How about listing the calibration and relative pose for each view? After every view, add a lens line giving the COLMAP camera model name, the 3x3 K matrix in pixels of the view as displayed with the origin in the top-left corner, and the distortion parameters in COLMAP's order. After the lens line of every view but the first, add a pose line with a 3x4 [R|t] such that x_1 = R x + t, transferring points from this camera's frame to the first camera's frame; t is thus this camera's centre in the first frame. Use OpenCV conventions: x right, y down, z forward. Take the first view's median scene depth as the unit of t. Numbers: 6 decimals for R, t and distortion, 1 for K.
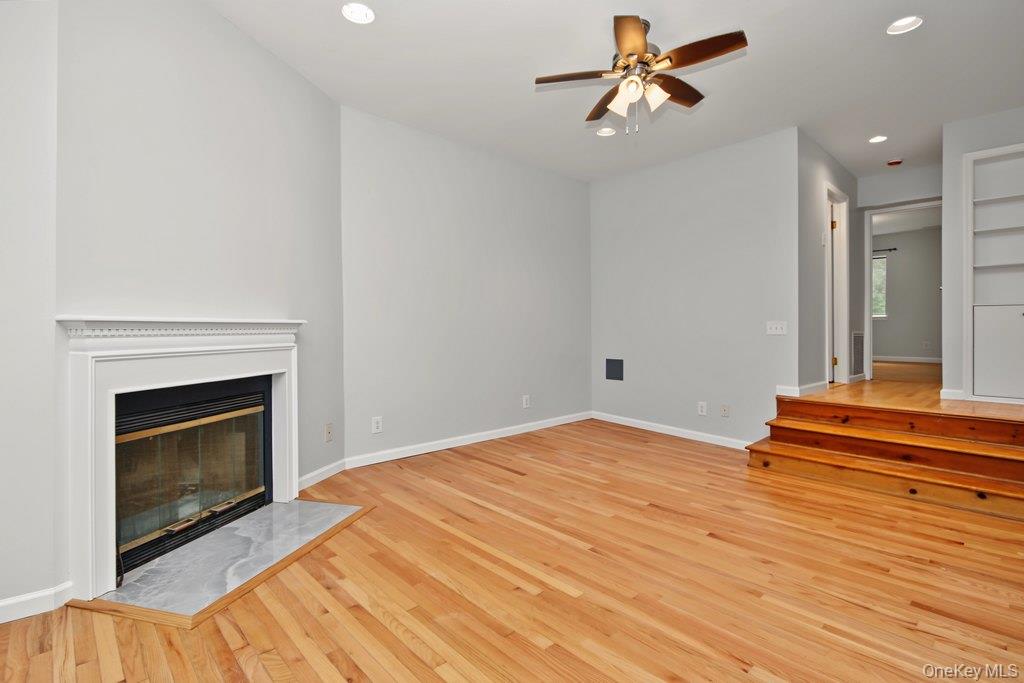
lens RADIAL K [[489.5, 0, 506.6], [0, 489.5, 336.4], [0, 0, 1]] dist [-0.001999, 0.000330]
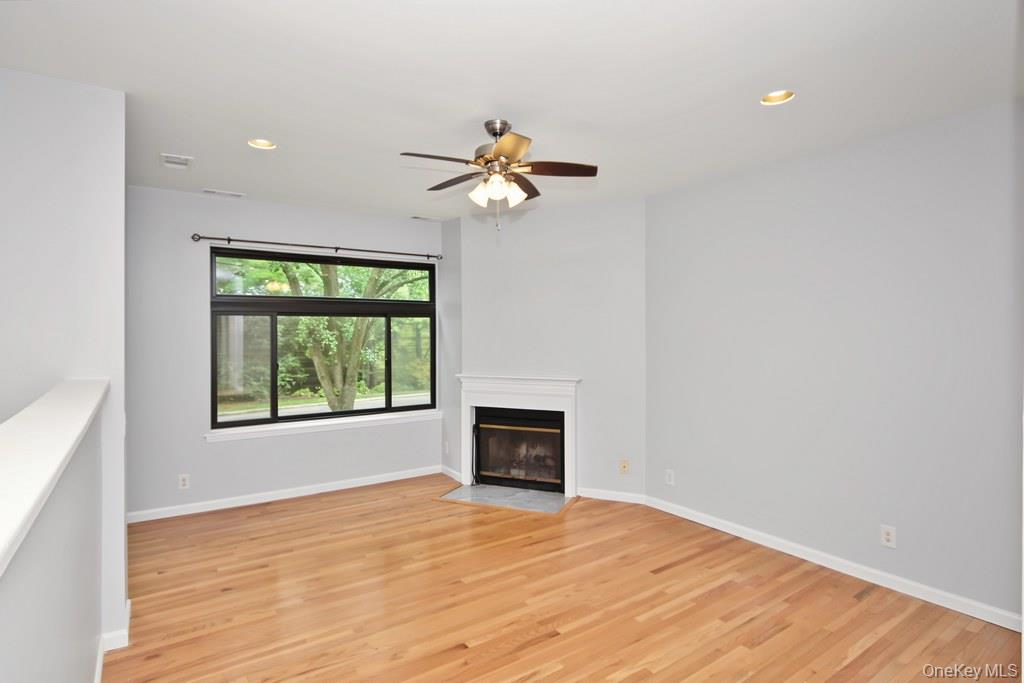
lens RADIAL K [[533.1, 0, 509.5], [0, 533.1, 334.9], [0, 0, 1]] dist [0.005447, 0.000256]
pose [[-0.141127, 0.004365, -0.989982, 1.252044], [-0.014442, 0.999875, 0.006468, -0.177804], [0.989886, 0.015210, -0.141047, 1.078157]]
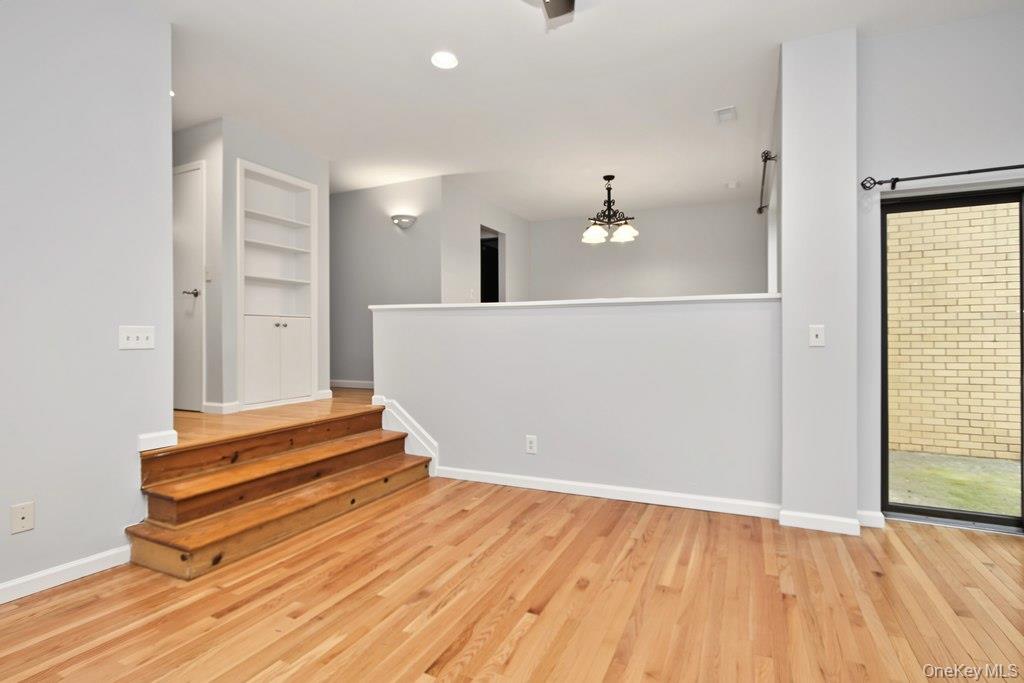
lens RADIAL K [[489.5, 0, 519.7], [0, 489.5, 338.1], [0, 0, 1]] dist [-0.001999, 0.000330]
pose [[-0.381730, 0.000574, 0.924274, -0.235691], [0.018137, 0.999812, 0.006869, -0.017119], [-0.924096, 0.019385, -0.381668, 1.144772]]
